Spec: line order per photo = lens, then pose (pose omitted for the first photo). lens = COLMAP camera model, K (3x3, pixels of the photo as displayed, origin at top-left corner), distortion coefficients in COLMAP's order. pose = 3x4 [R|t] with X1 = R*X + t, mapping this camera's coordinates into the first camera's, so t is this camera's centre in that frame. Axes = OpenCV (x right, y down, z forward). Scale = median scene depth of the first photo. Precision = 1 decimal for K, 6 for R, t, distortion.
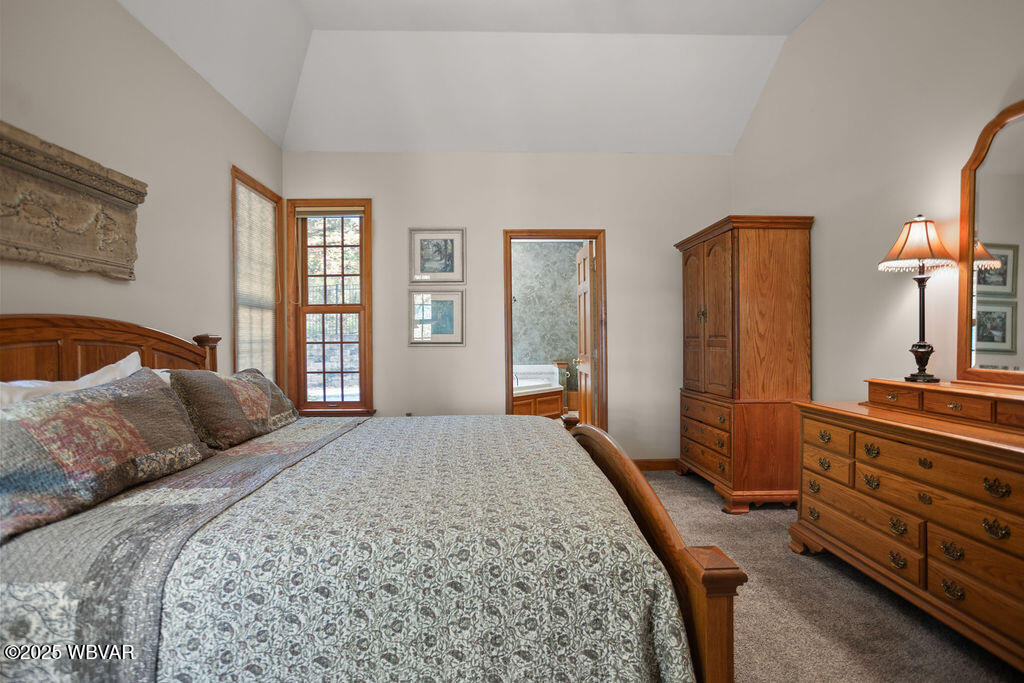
lens RADIAL K [[511.1, 0, 512.0], [0, 511.1, 341.5], [0, 0, 1]] dist [-0.000451, -0.000024]
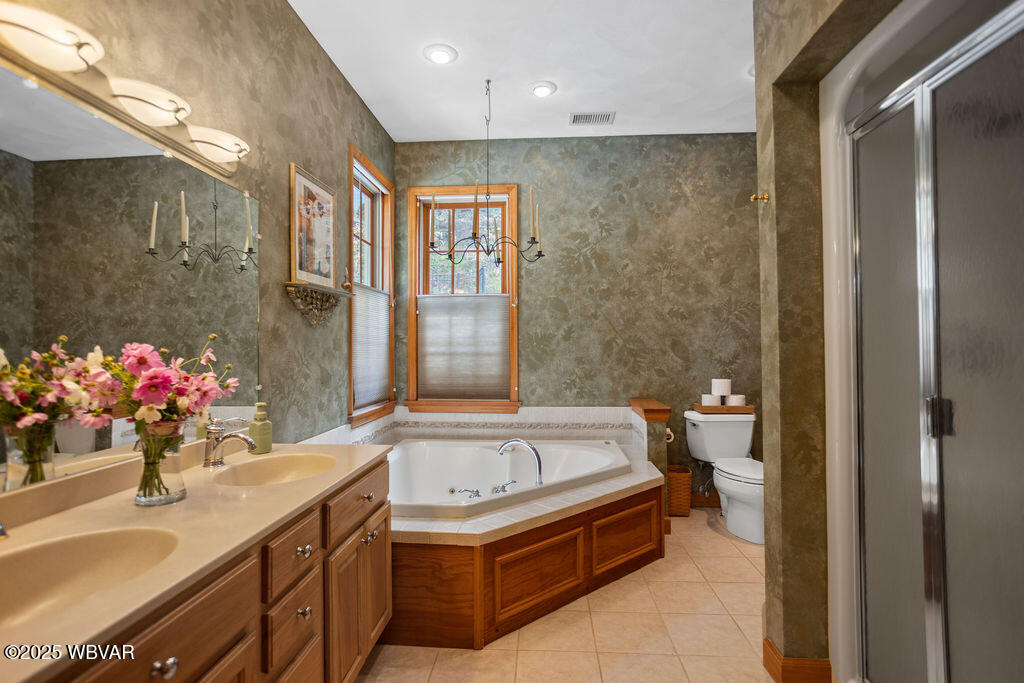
lens RADIAL K [[511.1, 0, 512.0], [0, 511.1, 341.5], [0, 0, 1]] dist [-0.000451, -0.000024]
pose [[0.994105, 0.002754, -0.108385, 0.025773], [-0.005051, 0.999768, -0.020926, -0.002160], [0.108303, 0.021350, 0.993889, 0.543508]]
